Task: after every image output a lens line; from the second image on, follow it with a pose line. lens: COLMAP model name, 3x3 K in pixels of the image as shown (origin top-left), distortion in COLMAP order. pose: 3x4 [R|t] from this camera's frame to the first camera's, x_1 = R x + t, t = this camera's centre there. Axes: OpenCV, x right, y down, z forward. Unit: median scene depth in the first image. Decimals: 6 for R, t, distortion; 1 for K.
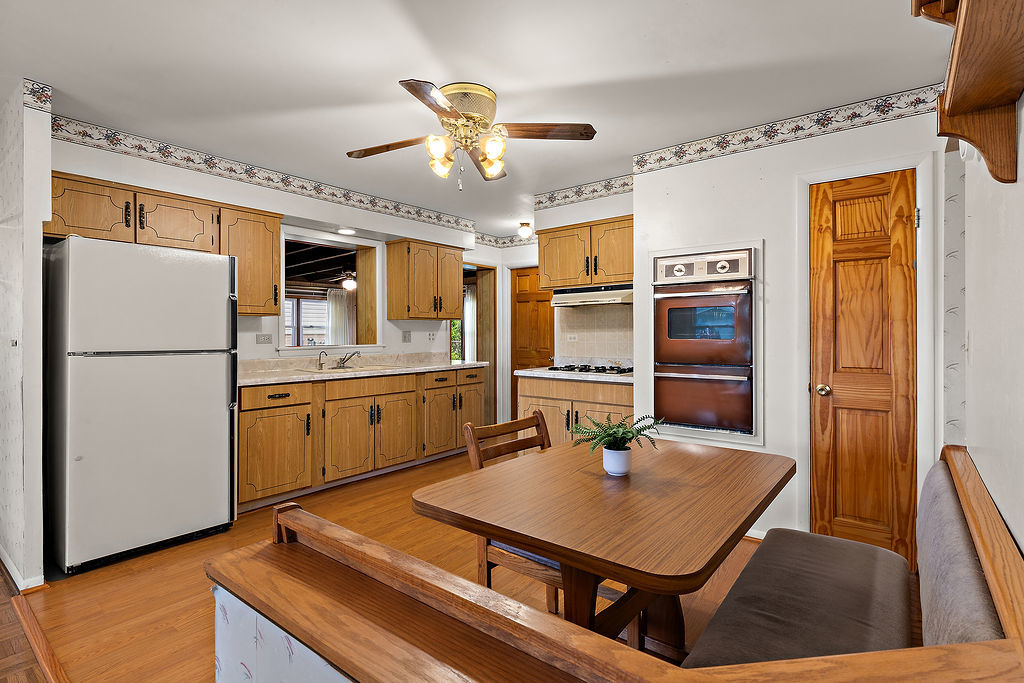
lens RADIAL K [[496.4, 0, 508.8], [0, 496.4, 332.7], [0, 0, 1]] dist [-0.001948, 0.000814]
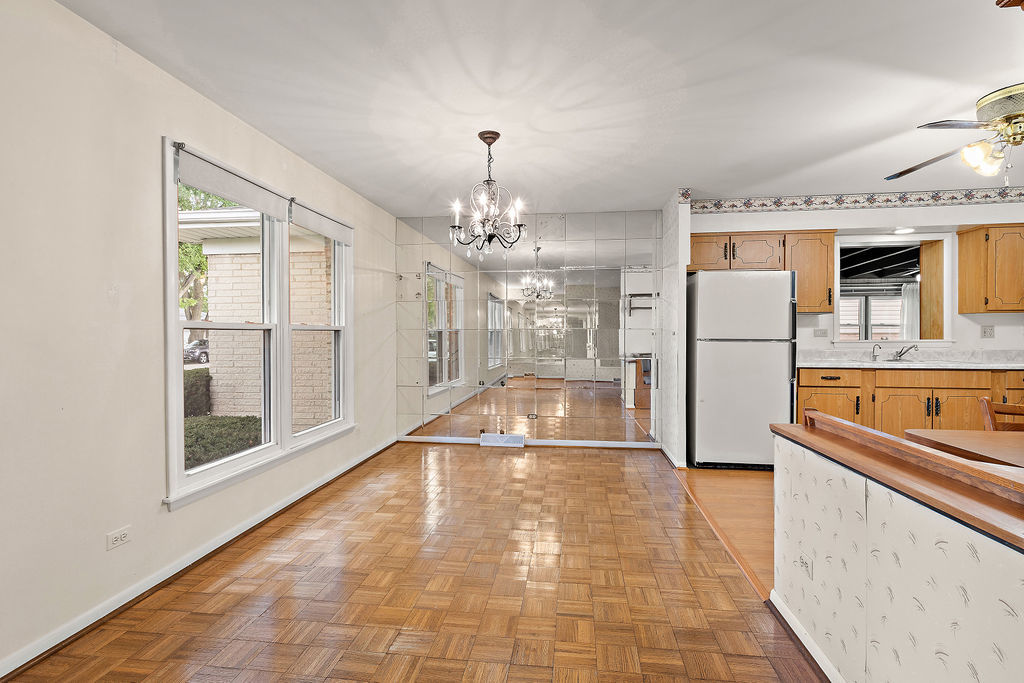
lens RADIAL K [[496.4, 0, 514.4], [0, 496.4, 341.1], [0, 0, 1]] dist [-0.001948, 0.000814]
pose [[0.510249, 0.011044, -0.859956, 0.195697], [0.001456, 0.999905, 0.013705, 0.016800], [0.860025, -0.008245, 0.510185, -0.307680]]
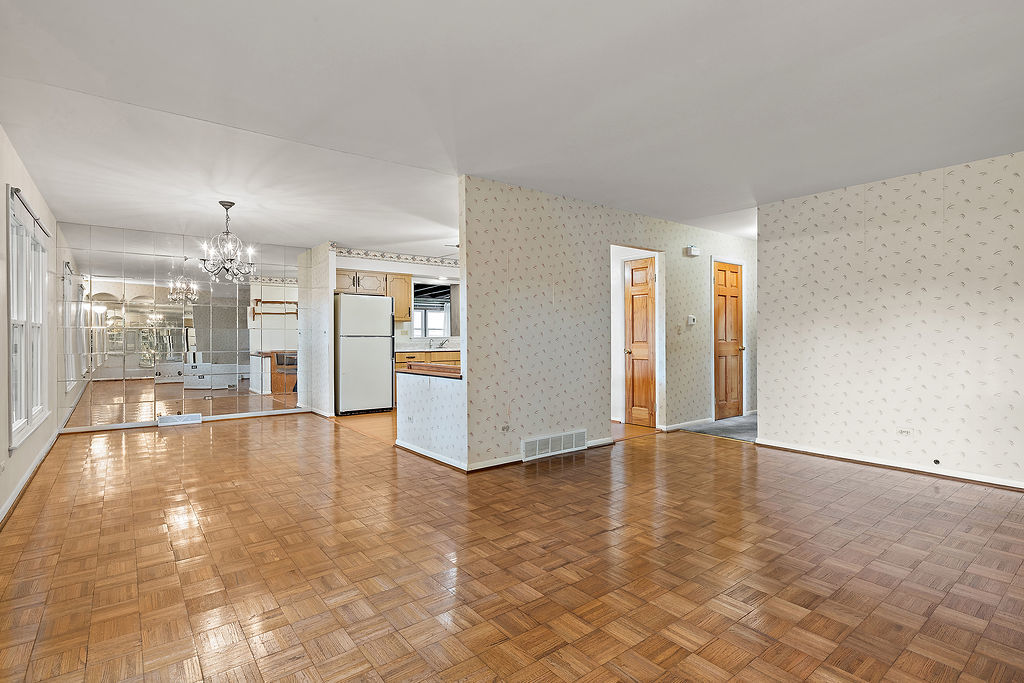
lens RADIAL K [[496.4, 0, 510.6], [0, 496.4, 340.8], [0, 0, 1]] dist [-0.001948, 0.000814]
pose [[0.969971, -0.000120, -0.243221, 0.507909], [0.001837, 0.999975, 0.006836, 0.037485], [0.243214, -0.007077, 0.969947, -1.041040]]
